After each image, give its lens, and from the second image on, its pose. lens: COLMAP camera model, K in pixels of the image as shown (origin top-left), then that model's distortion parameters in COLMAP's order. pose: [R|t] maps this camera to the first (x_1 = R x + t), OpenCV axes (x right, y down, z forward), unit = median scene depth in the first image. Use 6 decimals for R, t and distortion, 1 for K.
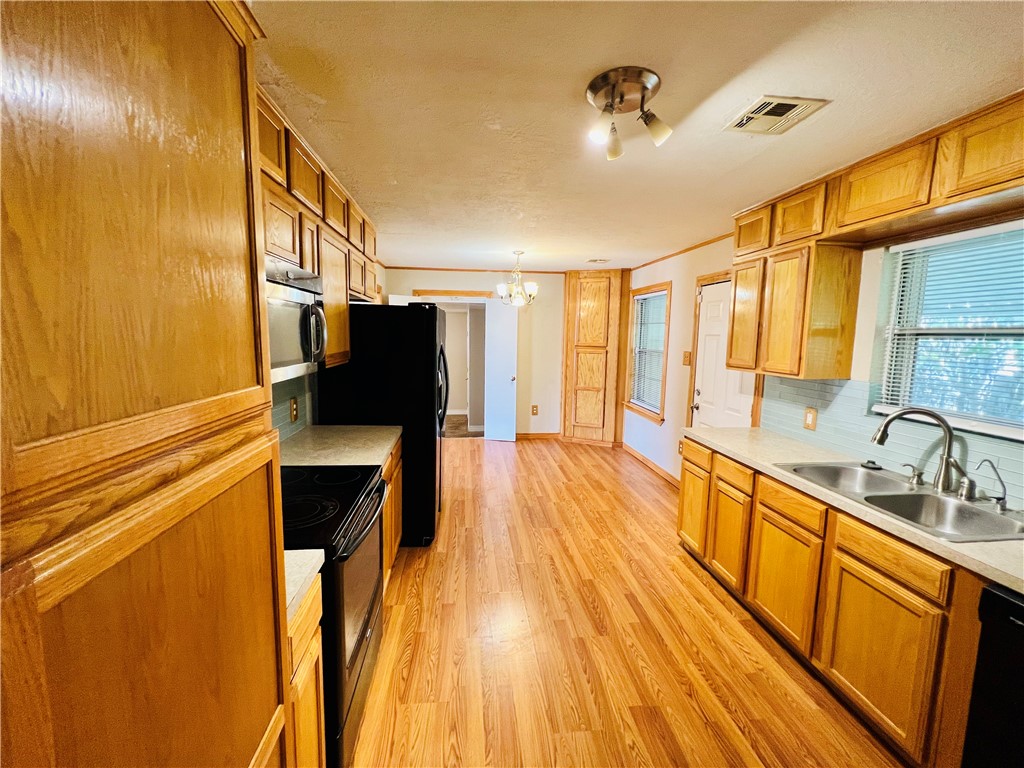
lens RADIAL K [[408.5, 0, 509.1], [0, 408.5, 380.4], [0, 0, 1]] dist [-0.002015, -0.000201]
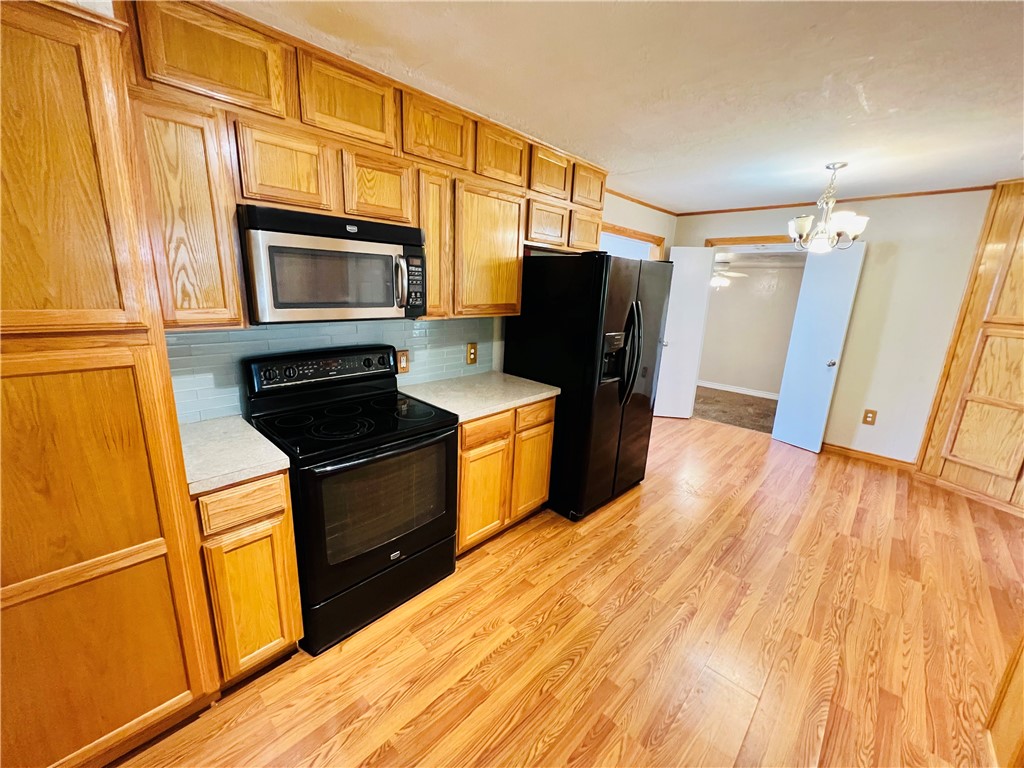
lens RADIAL K [[408.5, 0, 509.1], [0, 408.5, 380.4], [0, 0, 1]] dist [-0.002015, -0.000201]
pose [[0.640987, 0.184407, -0.745070, 0.231234], [-0.114014, 0.982817, 0.145164, -0.018142], [0.759037, -0.008100, 0.650997, 0.195945]]
